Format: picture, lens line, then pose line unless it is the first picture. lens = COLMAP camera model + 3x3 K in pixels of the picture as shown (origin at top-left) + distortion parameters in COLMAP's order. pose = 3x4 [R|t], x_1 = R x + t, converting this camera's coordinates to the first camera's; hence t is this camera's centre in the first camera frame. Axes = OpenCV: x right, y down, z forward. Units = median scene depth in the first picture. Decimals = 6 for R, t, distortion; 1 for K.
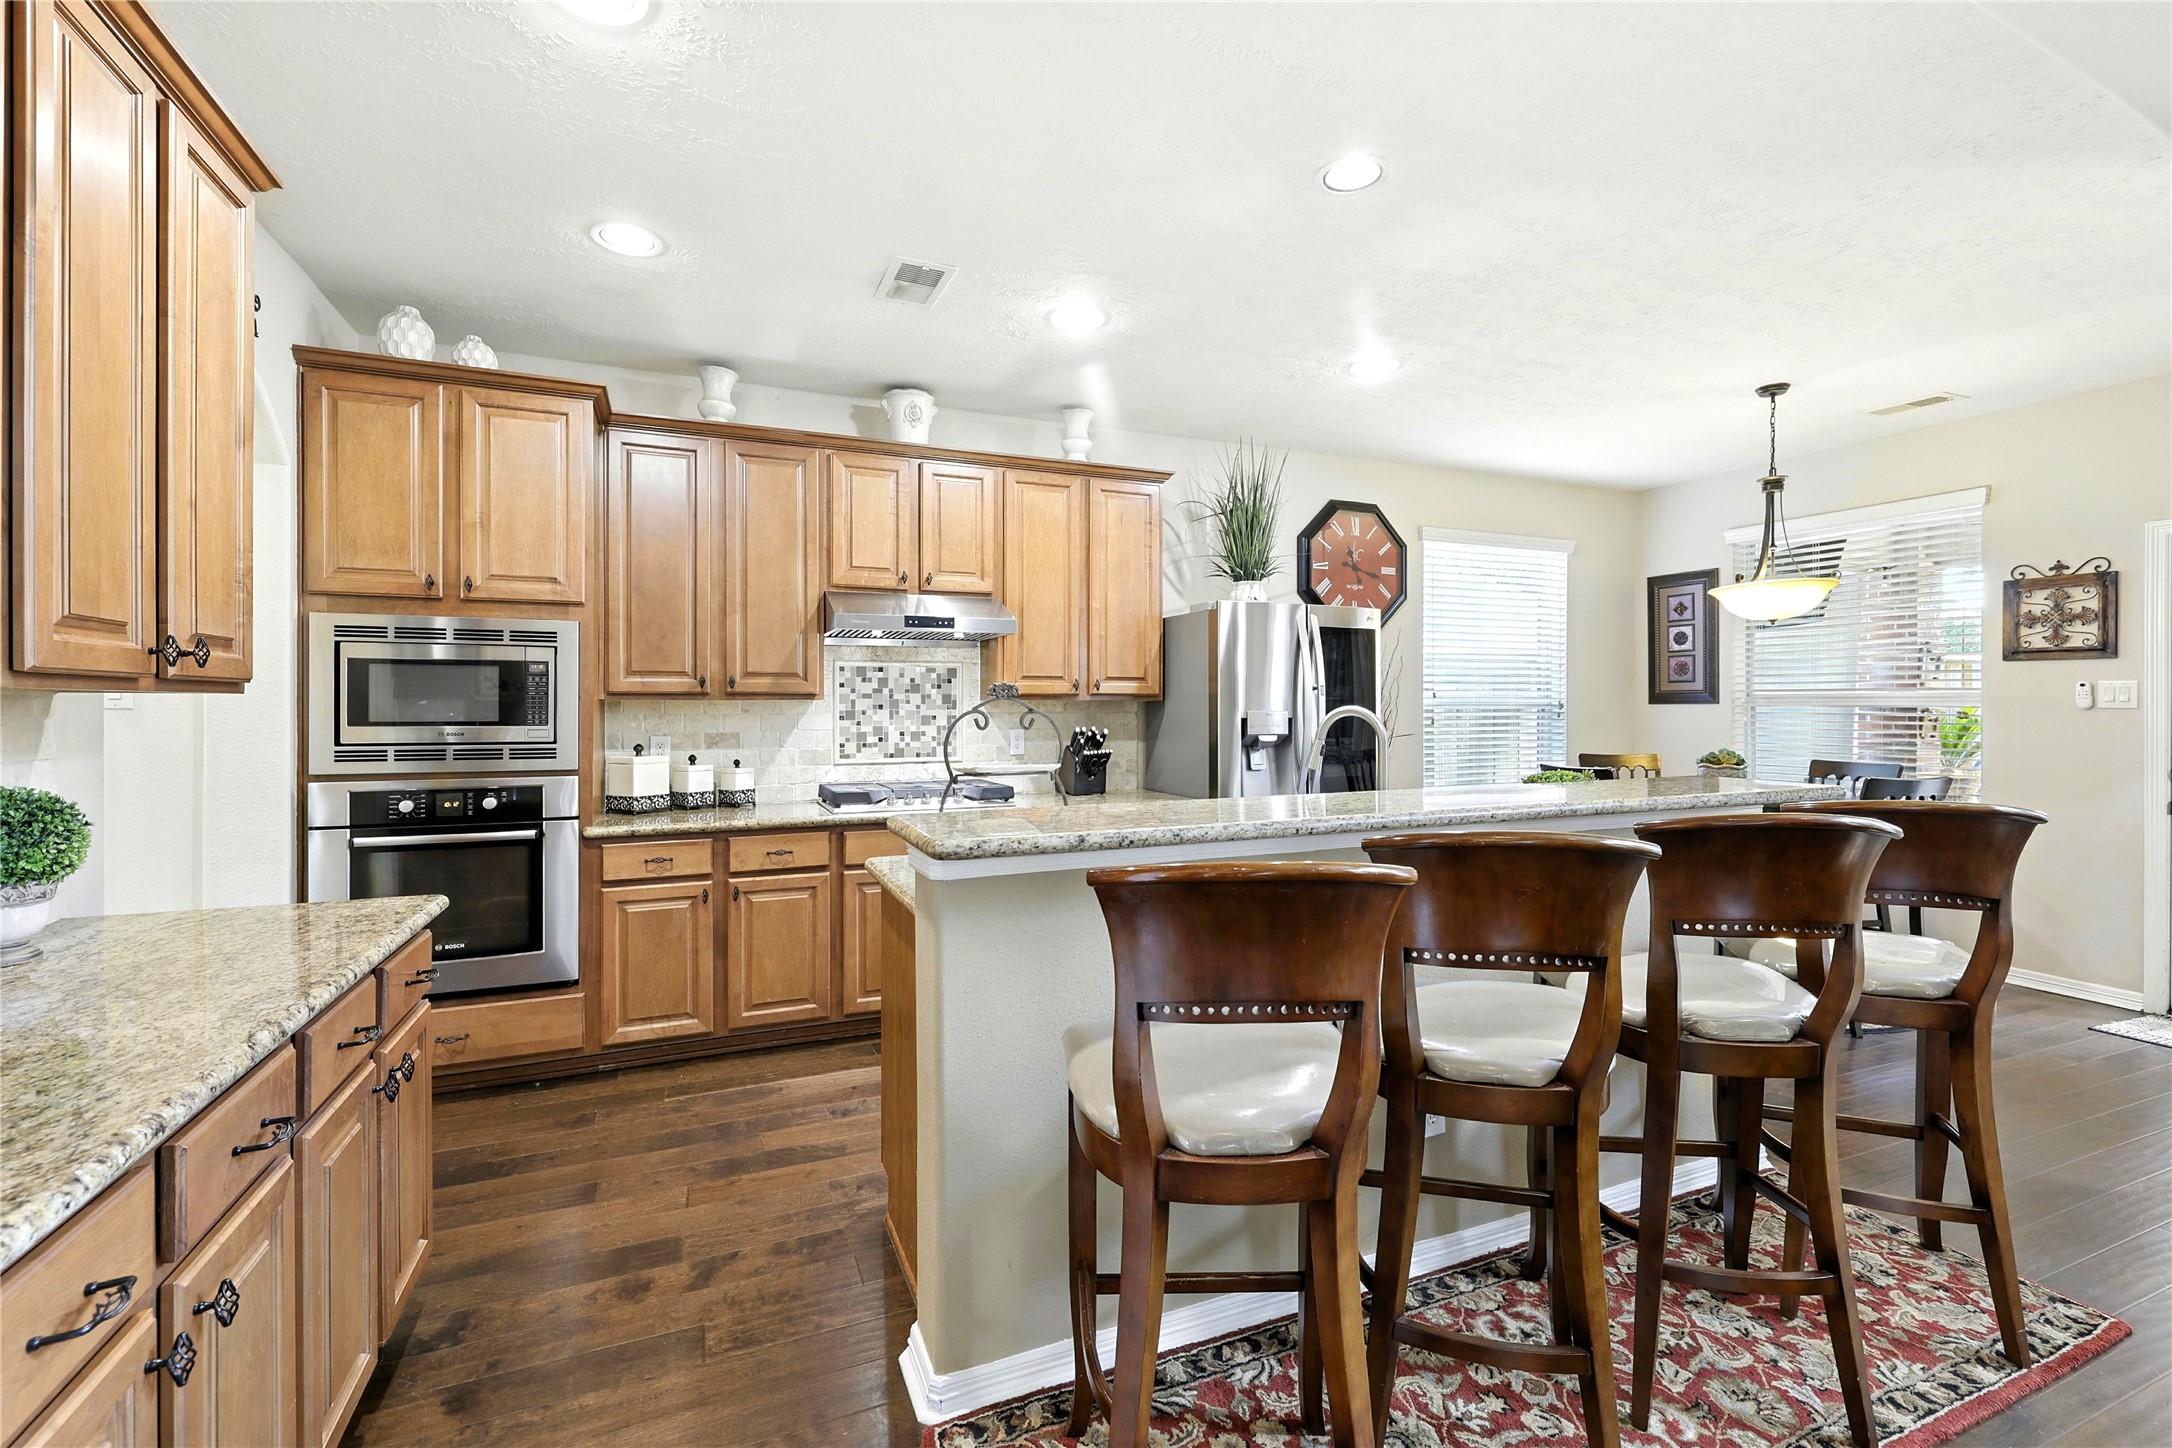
lens RADIAL K [[934.2, 0, 1088.1], [0, 934.2, 709.6], [0, 0, 1]] dist [0.001704, 0.000563]
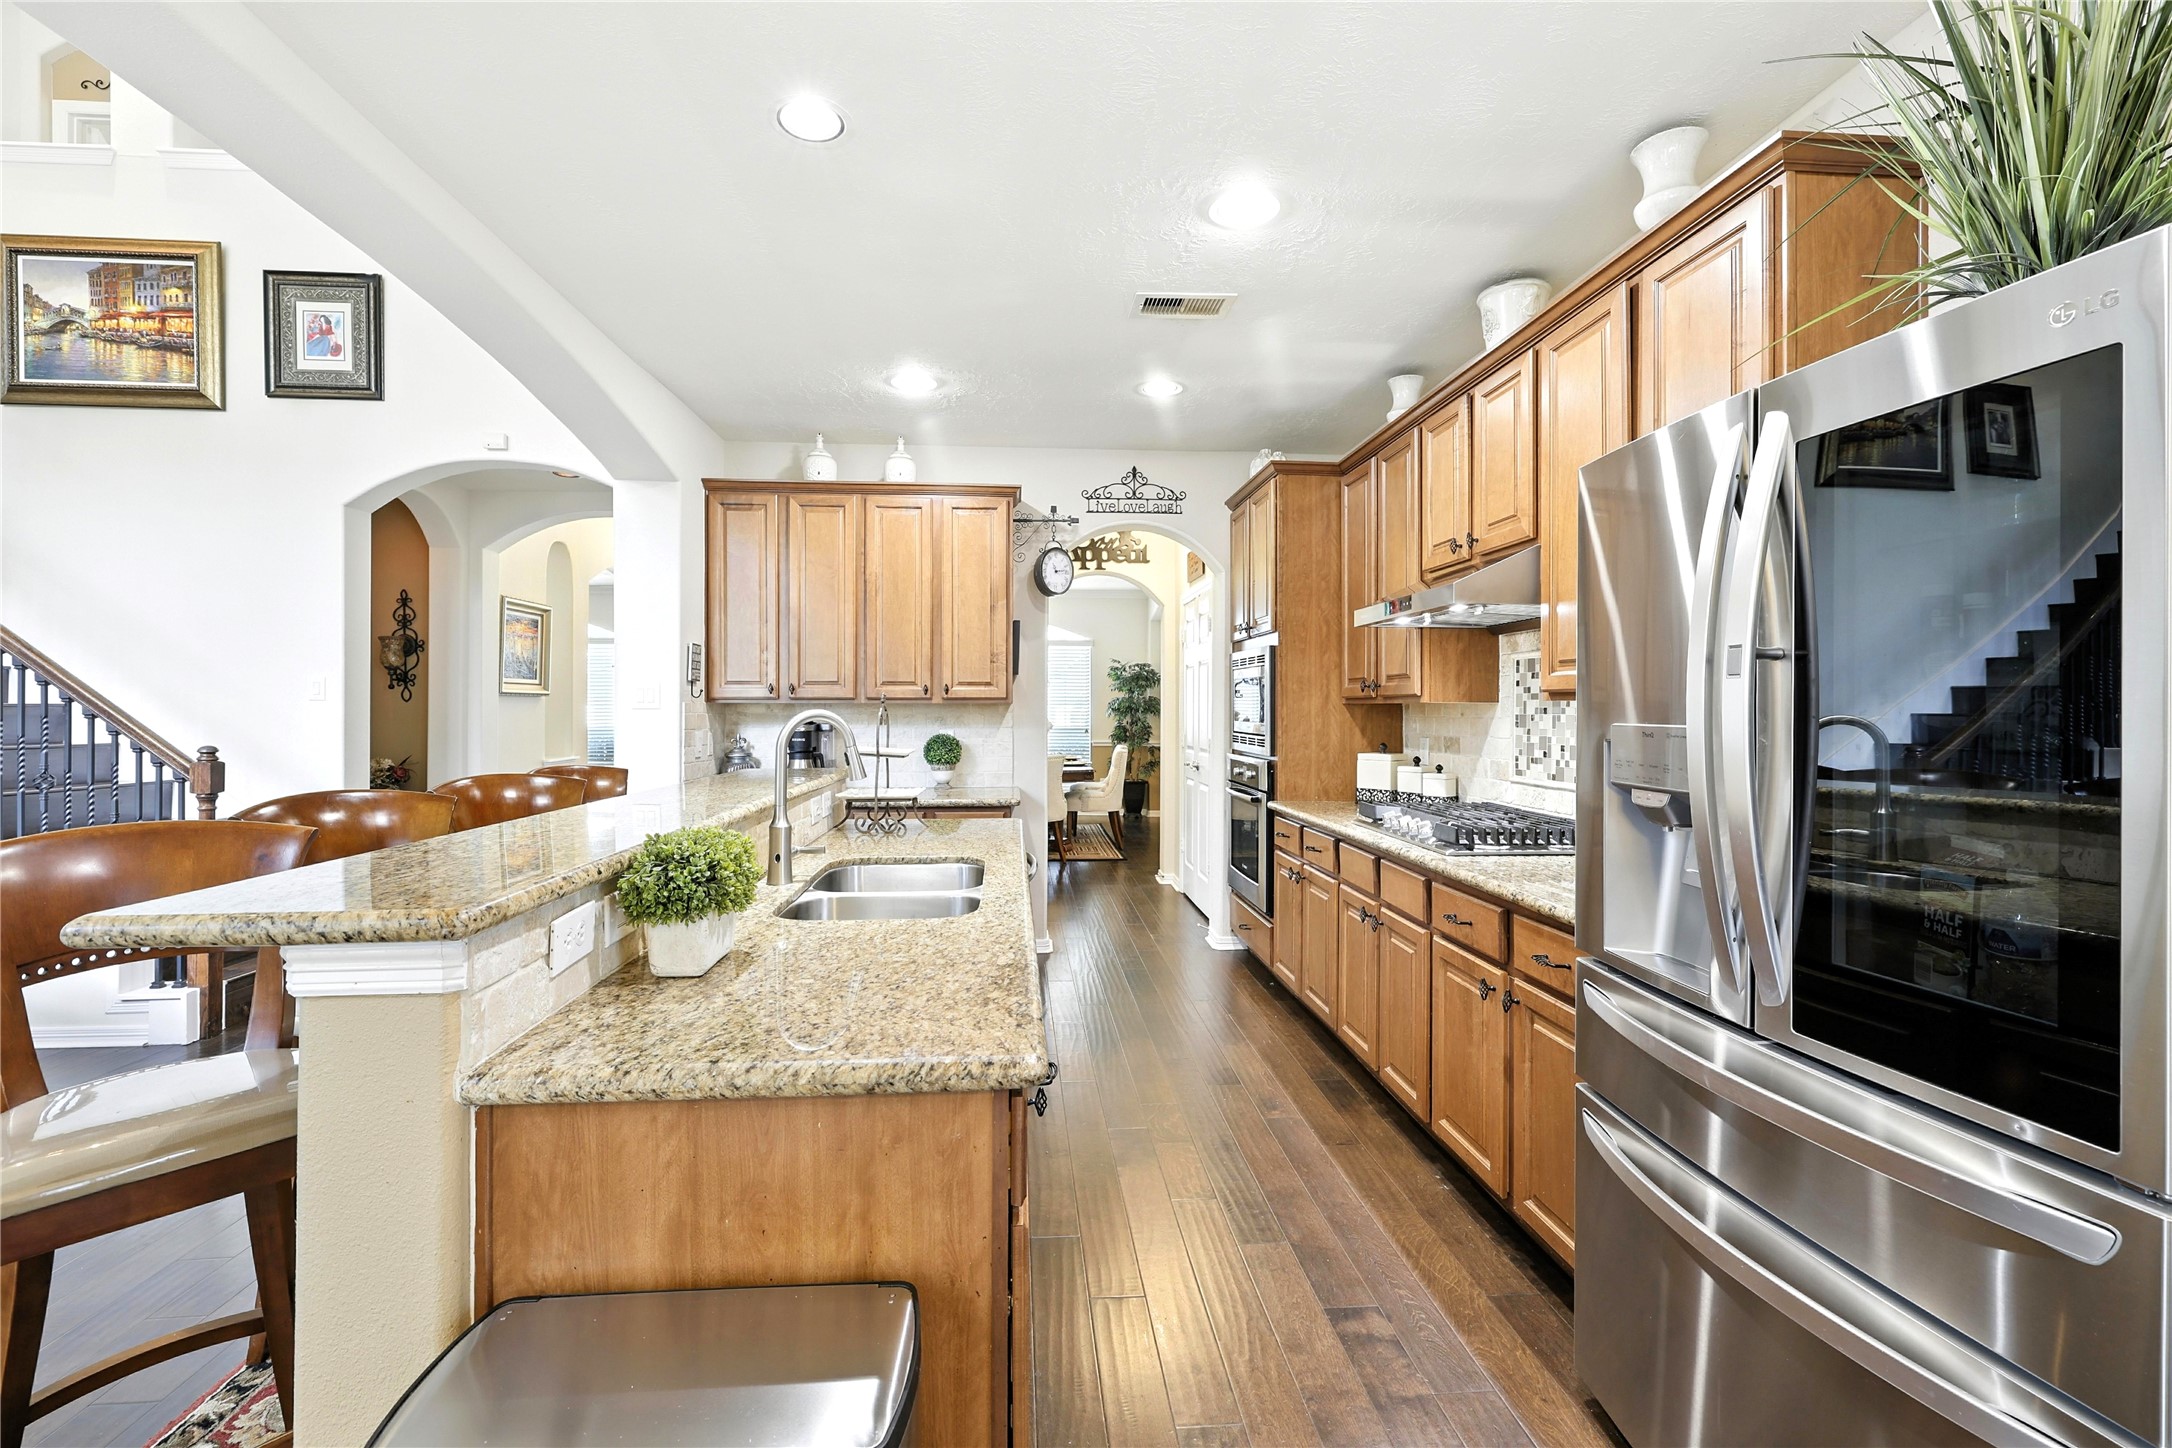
lens RADIAL K [[934.2, 0, 1079.7], [0, 934.2, 719.4], [0, 0, 1]] dist [0.001704, 0.000563]
pose [[-0.327673, 0.007169, -0.944764, 0.656976], [-0.005715, 0.999938, 0.009570, -0.001041], [0.944774, 0.008536, -0.327612, 0.969208]]
